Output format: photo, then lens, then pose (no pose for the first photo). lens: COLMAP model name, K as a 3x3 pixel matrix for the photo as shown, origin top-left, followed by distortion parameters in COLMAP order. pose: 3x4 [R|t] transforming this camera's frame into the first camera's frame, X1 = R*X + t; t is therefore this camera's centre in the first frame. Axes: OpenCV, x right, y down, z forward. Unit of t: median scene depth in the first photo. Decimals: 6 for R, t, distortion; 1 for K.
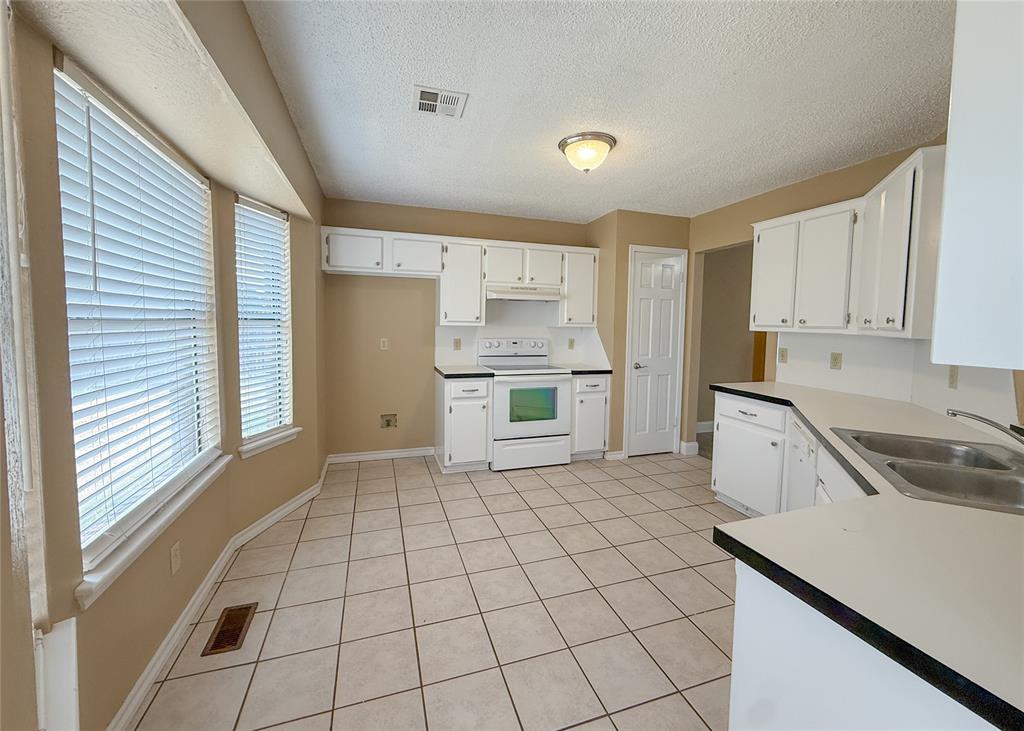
lens RADIAL K [[408.1, 0, 510.7], [0, 408.1, 345.9], [0, 0, 1]] dist [0.000104, -0.000180]
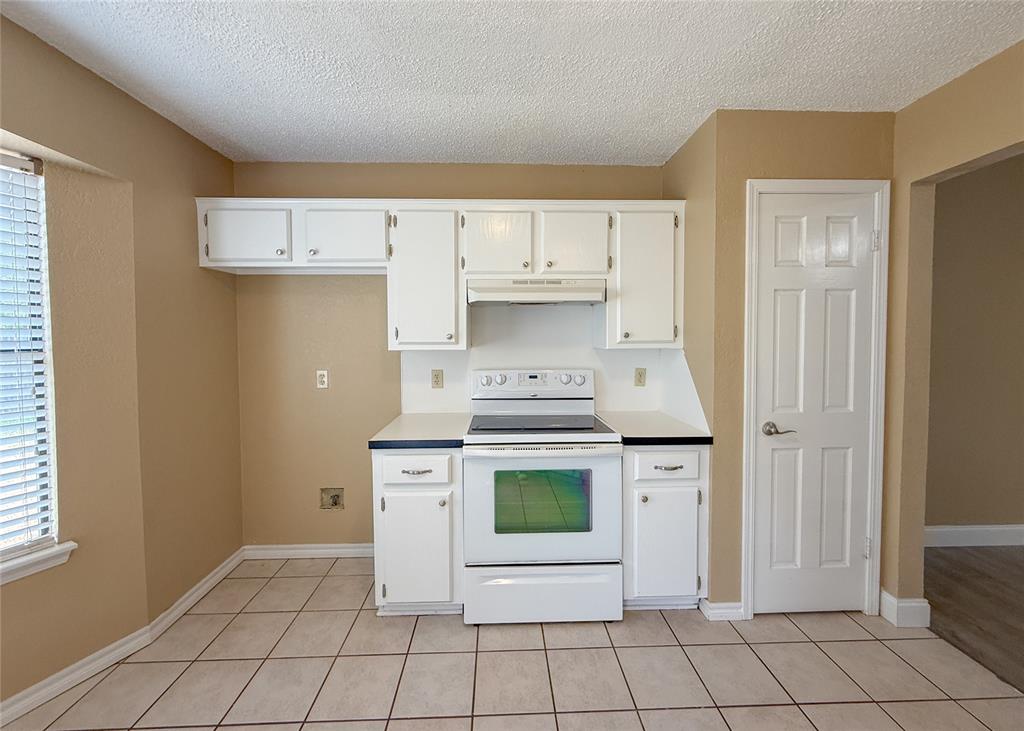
lens RADIAL K [[408.1, 0, 510.7], [0, 408.1, 345.9], [0, 0, 1]] dist [0.000104, -0.000180]
pose [[0.958028, -0.011194, -0.286455, 0.160852], [0.003285, 0.999600, -0.028075, -0.038075], [0.286655, 0.025955, 0.957682, 0.464966]]
